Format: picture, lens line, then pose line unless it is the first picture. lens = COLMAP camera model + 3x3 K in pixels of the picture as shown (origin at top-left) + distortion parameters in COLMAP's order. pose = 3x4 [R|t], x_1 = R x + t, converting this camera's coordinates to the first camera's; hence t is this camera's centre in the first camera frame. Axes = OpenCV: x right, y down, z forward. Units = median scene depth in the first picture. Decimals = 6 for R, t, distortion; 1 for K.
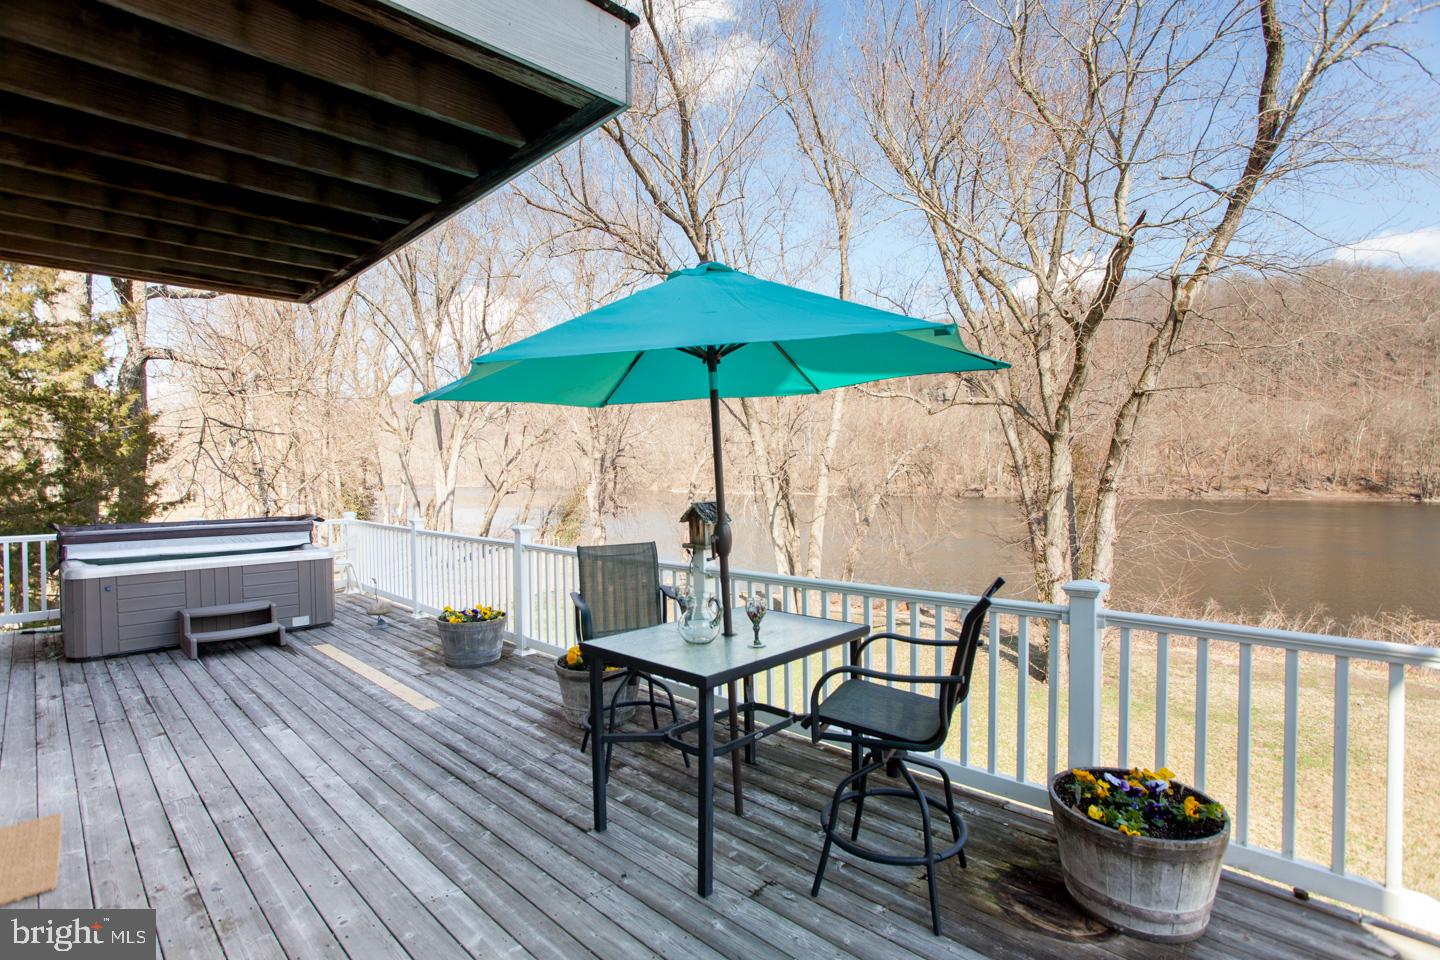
lens RADIAL K [[710.0, 0, 733.3], [0, 710.0, 484.8], [0, 0, 1]] dist [-0.051043, 0.020192]
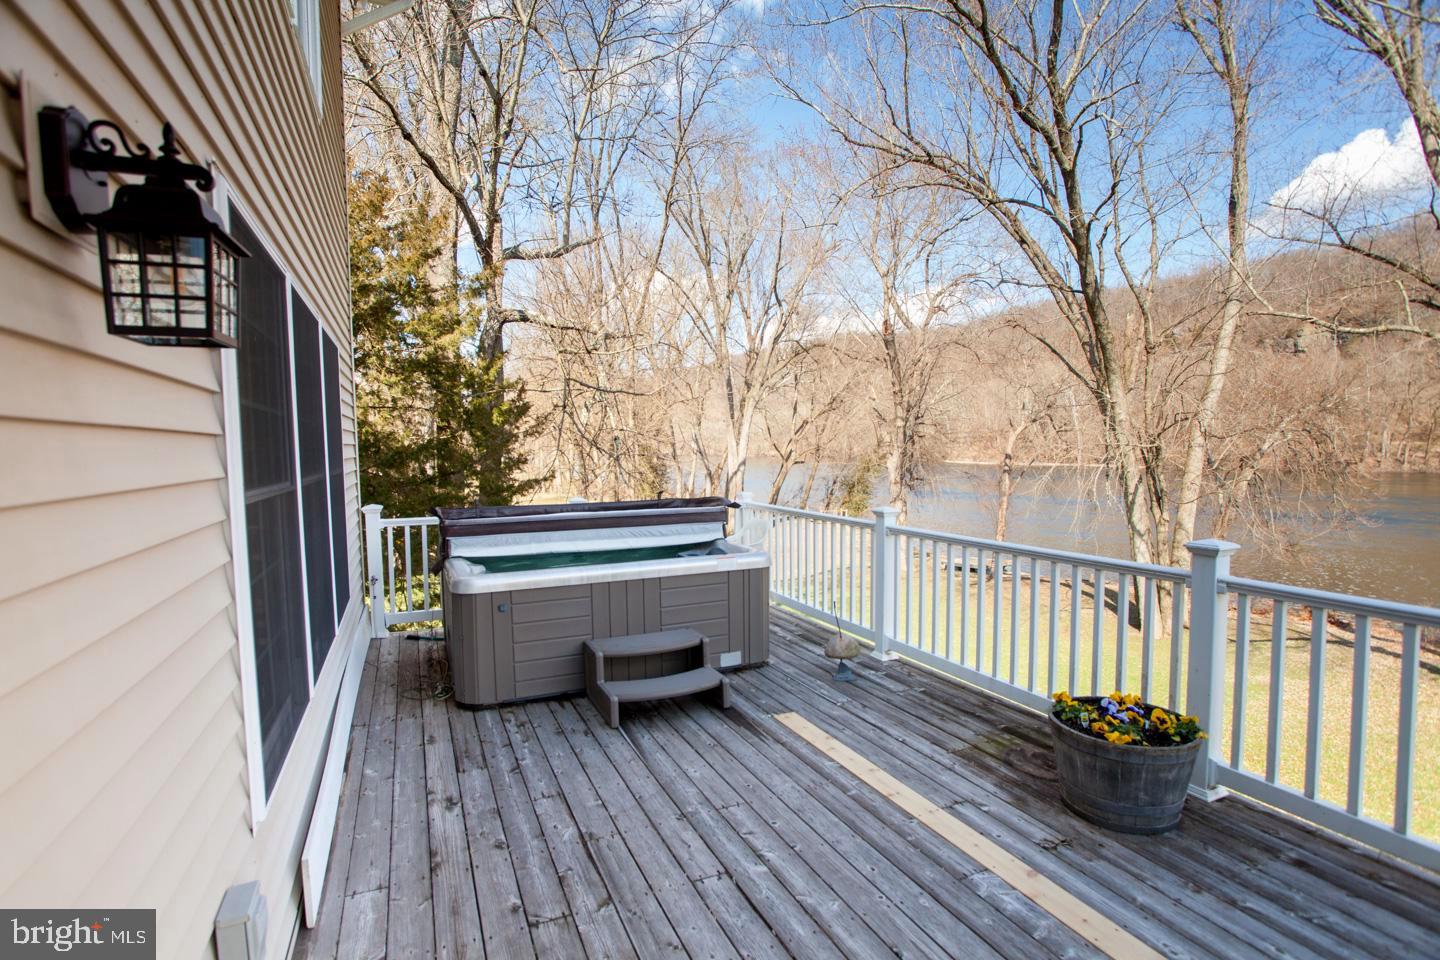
lens RADIAL K [[710.0, 0, 736.8], [0, 710.0, 488.1], [0, 0, 1]] dist [-0.051043, 0.020192]
pose [[0.935578, 0.017251, -0.352700, -0.168095], [-0.000661, 0.998890, 0.047103, -0.001123], [0.353121, -0.043835, 0.934550, 0.163945]]
